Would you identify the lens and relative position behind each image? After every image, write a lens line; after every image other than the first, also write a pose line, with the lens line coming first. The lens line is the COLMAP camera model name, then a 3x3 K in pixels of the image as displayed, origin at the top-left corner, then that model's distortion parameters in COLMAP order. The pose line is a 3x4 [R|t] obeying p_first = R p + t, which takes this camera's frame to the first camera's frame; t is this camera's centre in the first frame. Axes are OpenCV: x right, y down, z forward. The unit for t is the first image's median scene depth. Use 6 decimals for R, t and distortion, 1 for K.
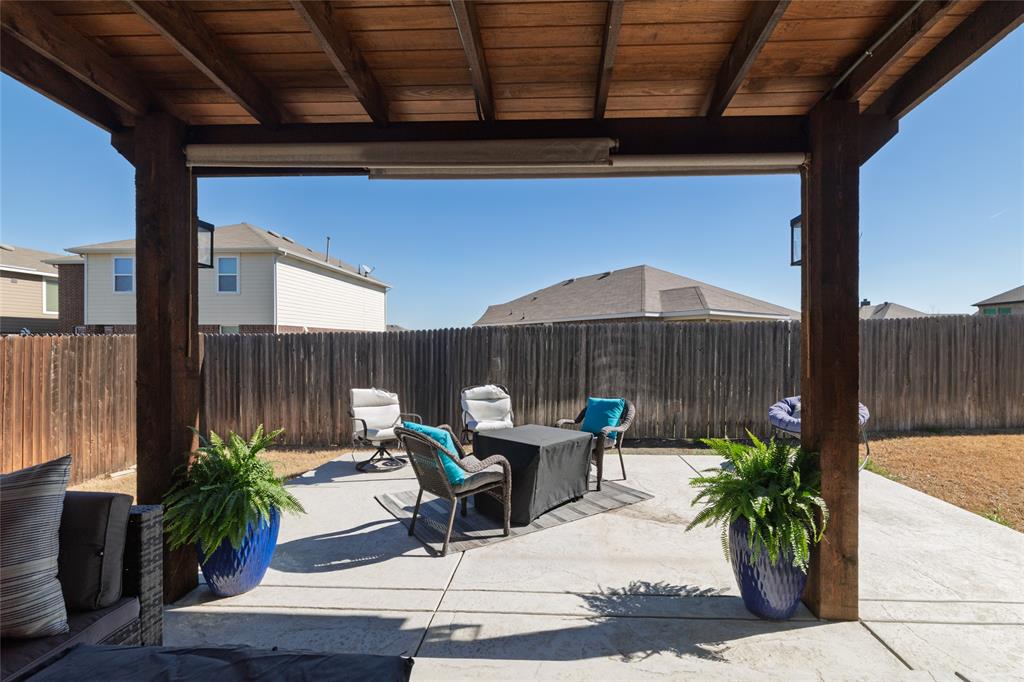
lens RADIAL K [[442.8, 0, 512.6], [0, 442.8, 346.5], [0, 0, 1]] dist [-0.006425, 0.002885]
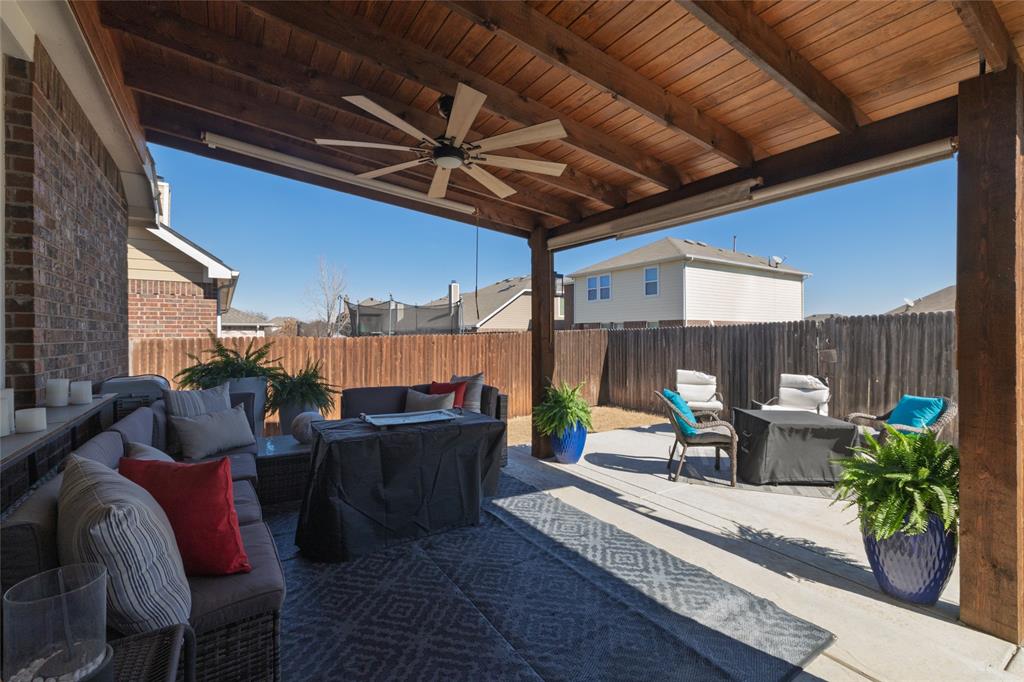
lens RADIAL K [[442.8, 0, 514.3], [0, 442.8, 336.2], [0, 0, 1]] dist [-0.006425, 0.002885]
pose [[0.579293, -0.000966, -0.815119, 0.396310], [-0.002564, 0.999992, -0.003008, 0.000923], [0.815115, 0.003833, 0.579286, -0.149972]]
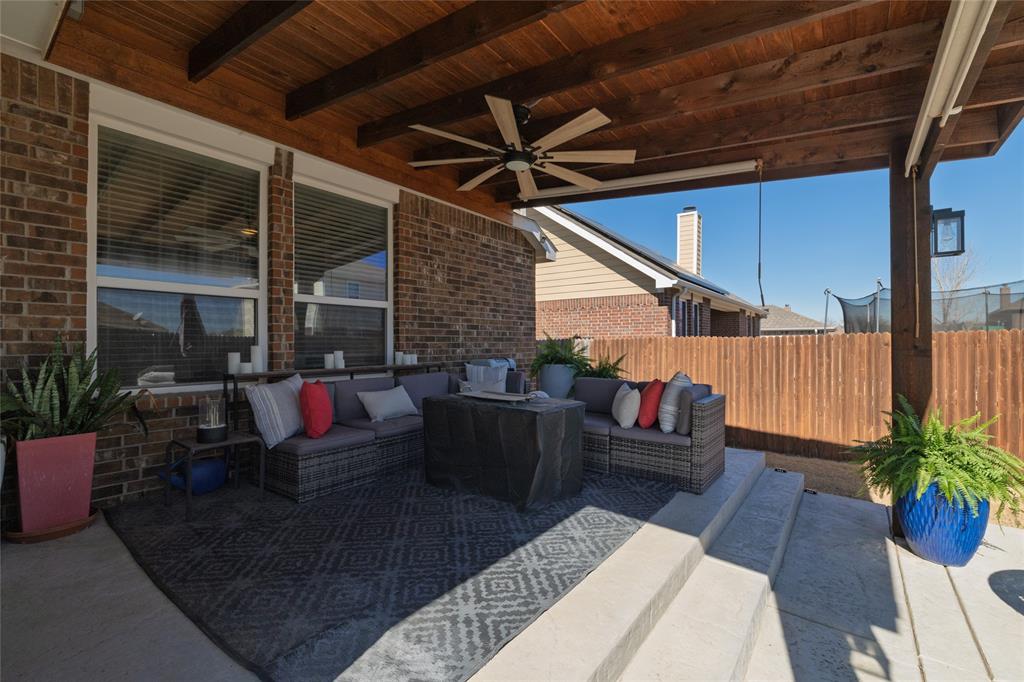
lens RADIAL K [[442.8, 0, 504.3], [0, 442.8, 341.7], [0, 0, 1]] dist [-0.006425, 0.002885]
pose [[-0.581635, -0.002858, -0.813445, 0.396437], [-0.004682, 0.999989, -0.000165, 0.019356], [0.813436, 0.003713, -0.581642, 0.379104]]
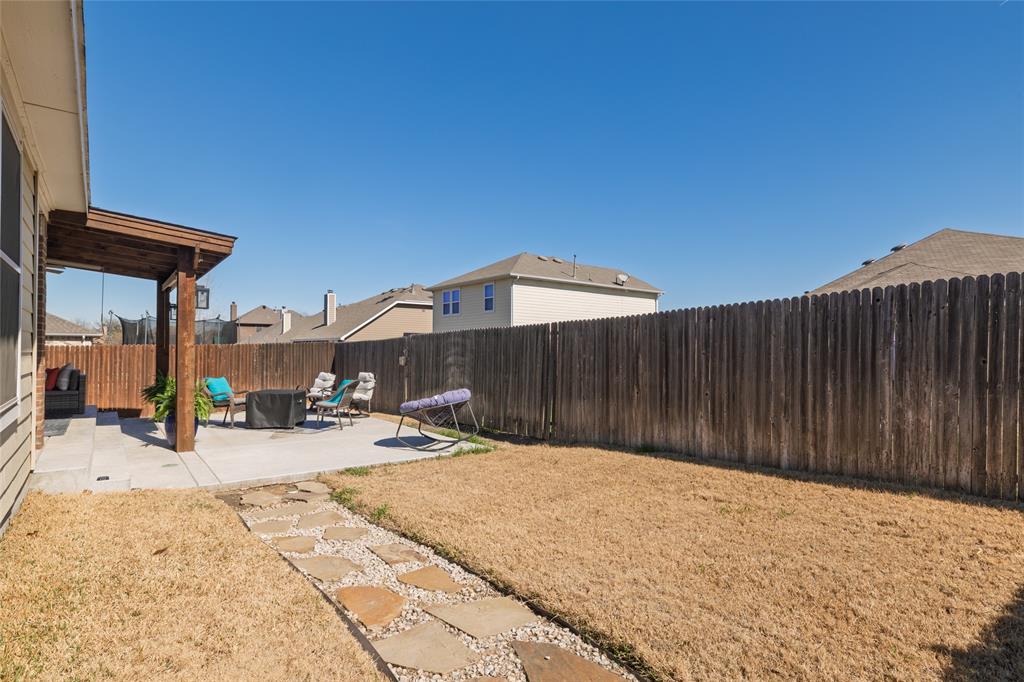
lens RADIAL K [[517.5, 0, 514.5], [0, 517.5, 345.9], [0, 0, 1]] dist [-0.002836, -0.000069]
pose [[0.655891, -0.003981, -0.754846, 1.824809], [-0.011106, 0.999827, -0.014923, 0.015506], [0.754774, 0.018171, 0.655733, 0.214702]]
